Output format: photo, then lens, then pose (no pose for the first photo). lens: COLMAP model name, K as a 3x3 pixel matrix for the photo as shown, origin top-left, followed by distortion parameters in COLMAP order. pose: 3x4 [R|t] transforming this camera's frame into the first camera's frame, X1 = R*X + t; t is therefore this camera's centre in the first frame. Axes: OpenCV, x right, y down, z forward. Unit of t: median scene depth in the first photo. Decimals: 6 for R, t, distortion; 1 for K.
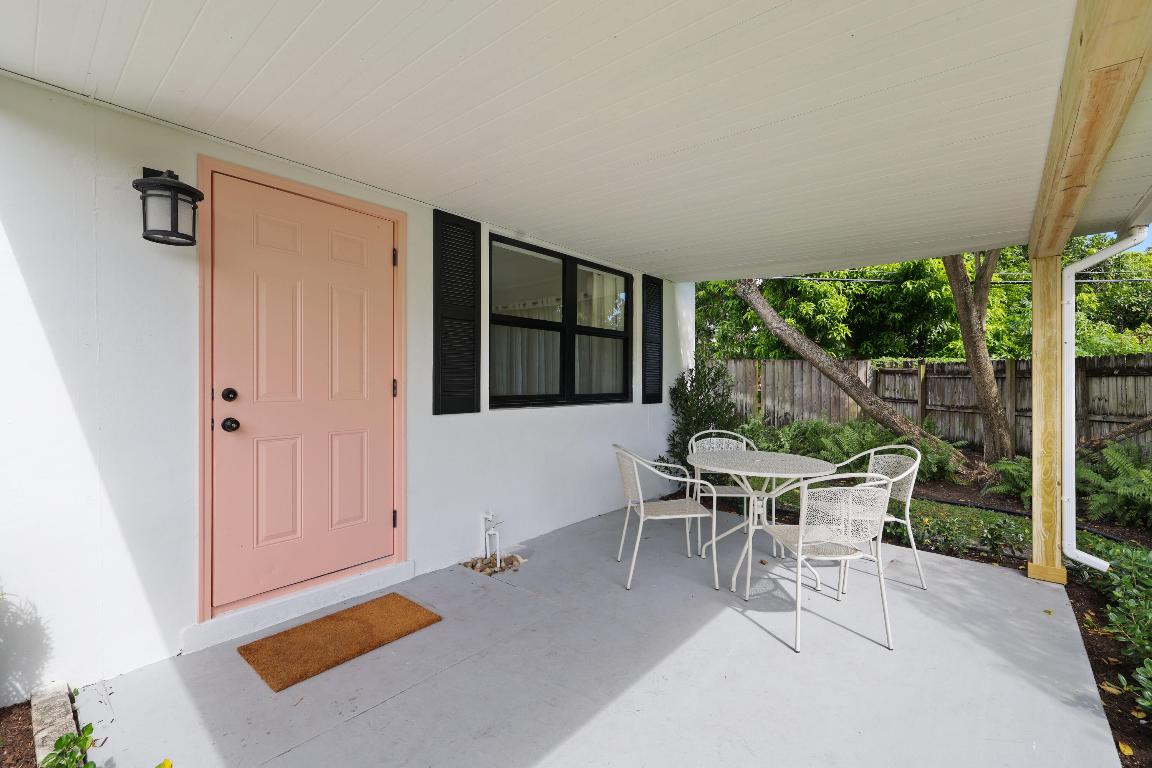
lens RADIAL K [[504.0, 0, 584.4], [0, 504.0, 385.3], [0, 0, 1]] dist [0.001038, 0.000151]
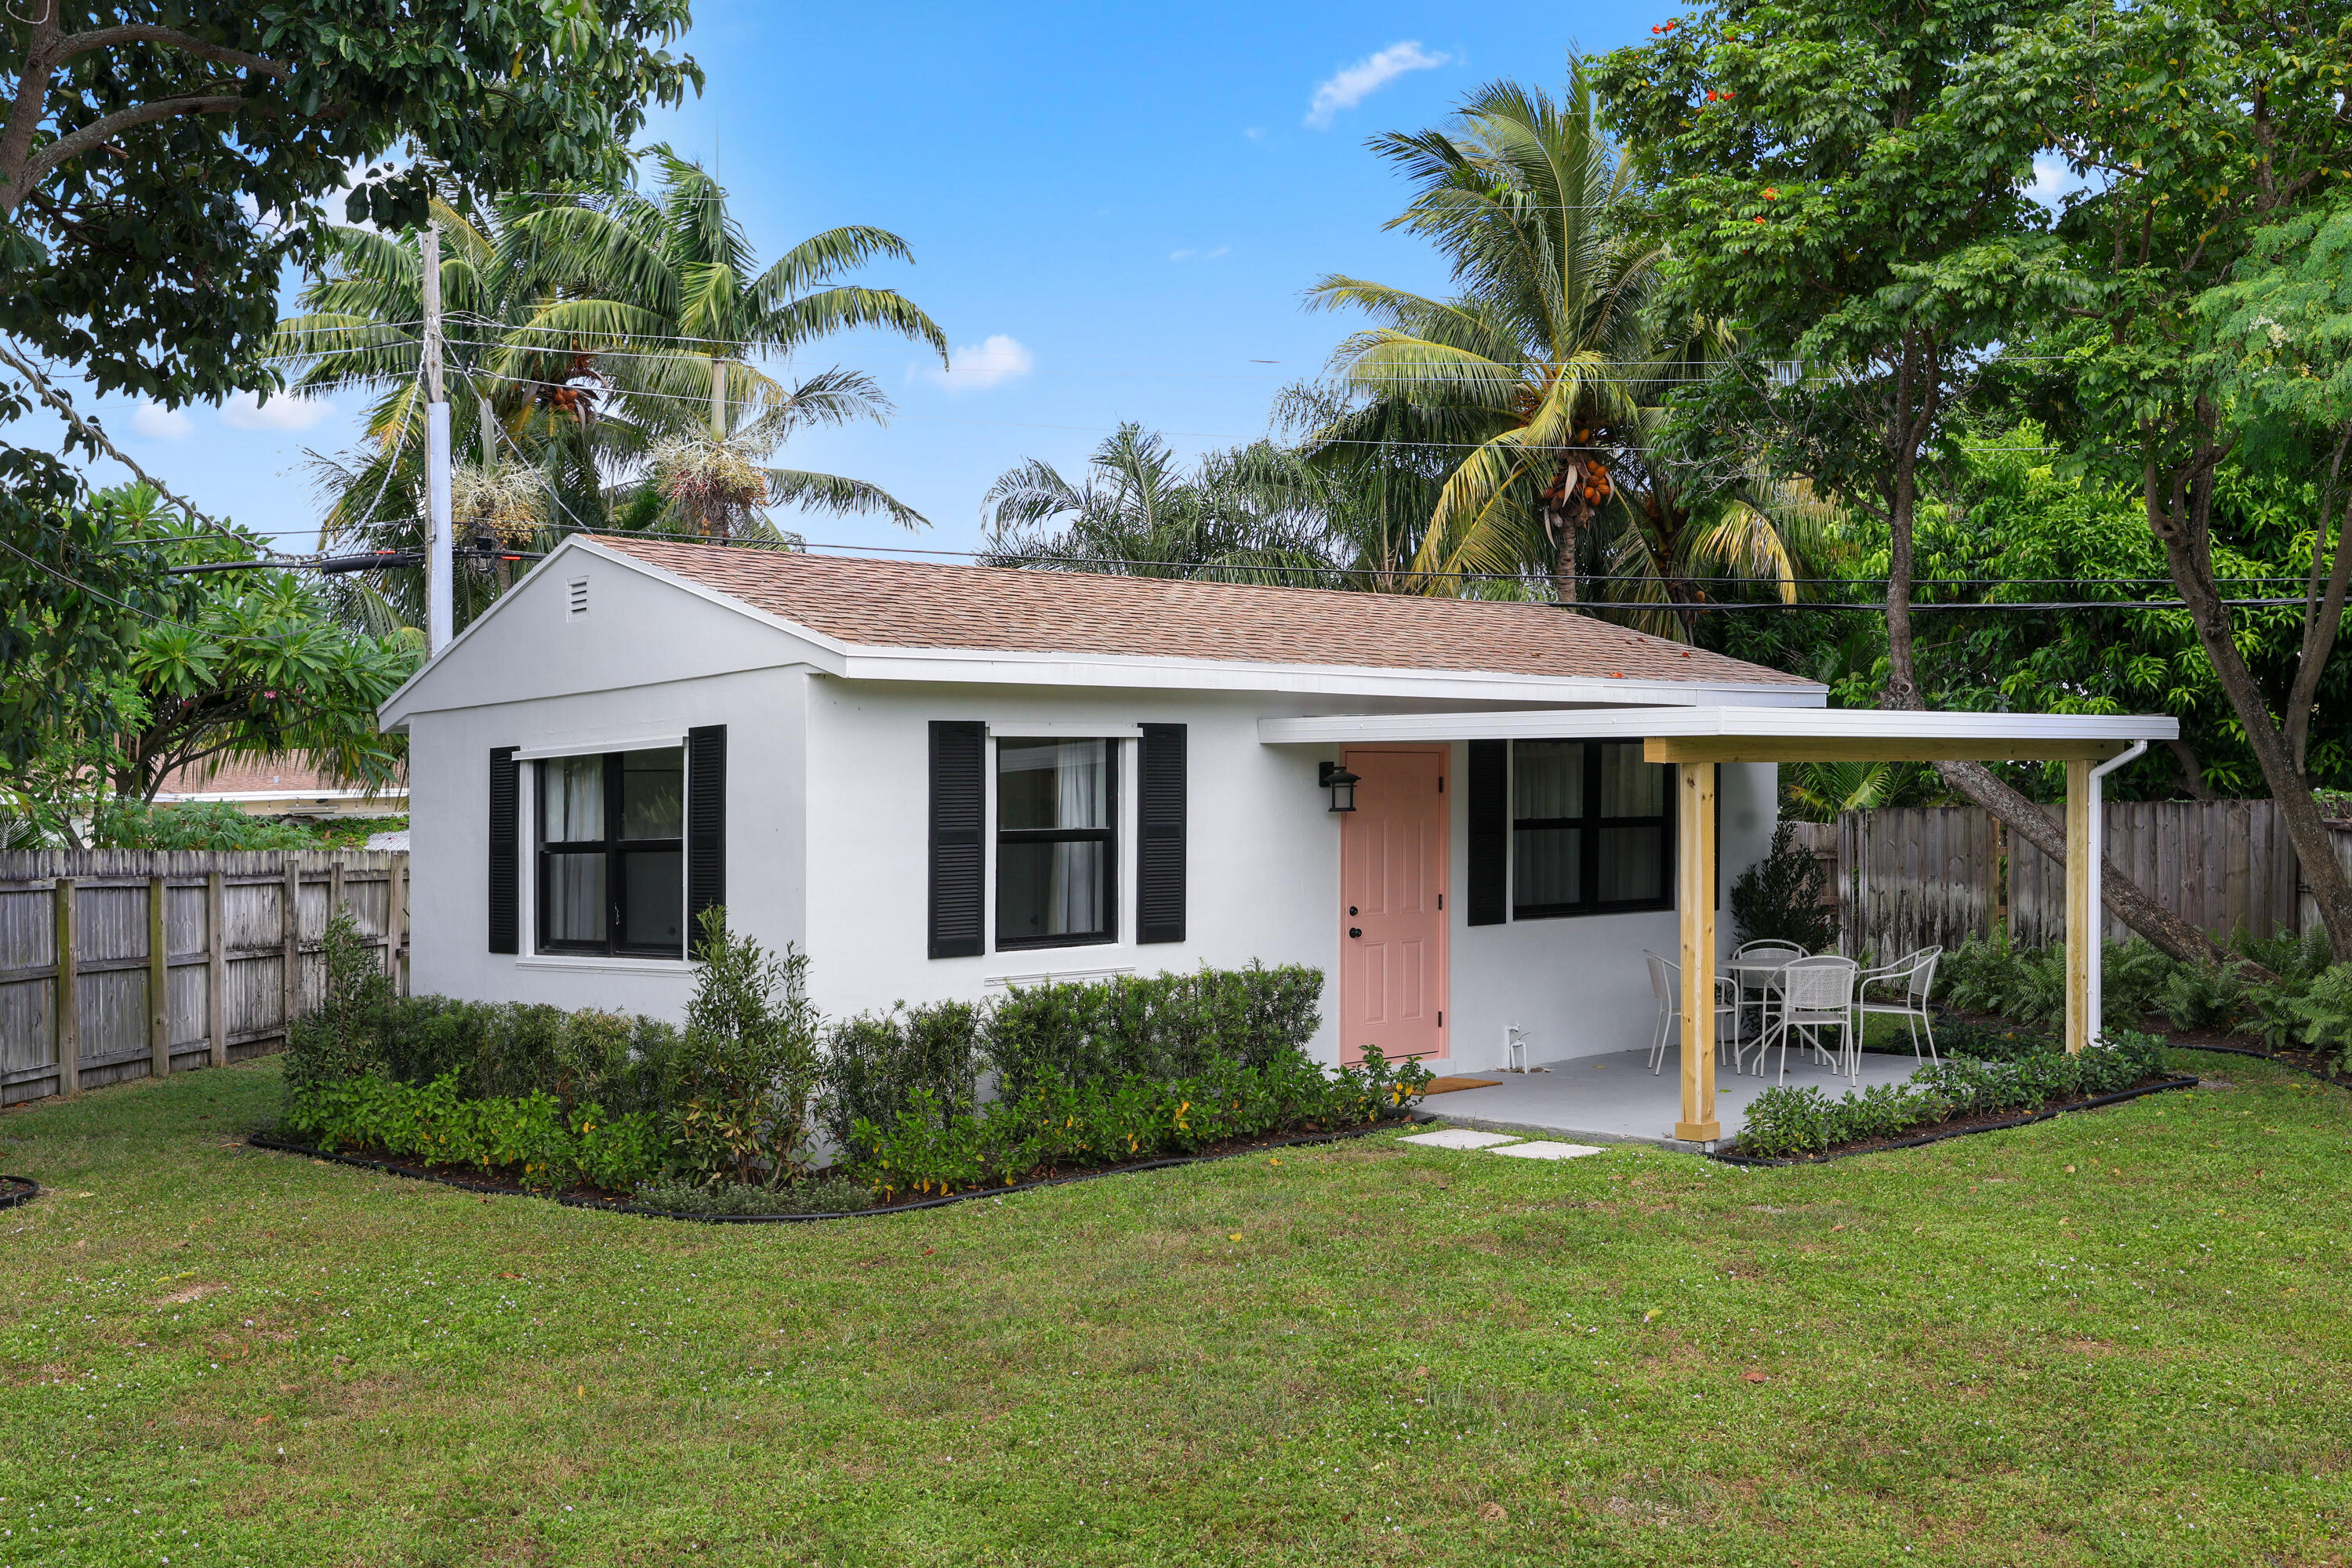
lens RADIAL K [[2288.8, 0, 1180.3], [0, 2288.8, 752.7], [0, 0, 1]] dist [0.002062, -0.007772]
pose [[0.984782, -0.024949, -0.171992, -0.038145], [0.019475, 0.999251, -0.033441, -0.102203], [0.172698, 0.029582, 0.984531, -2.525178]]
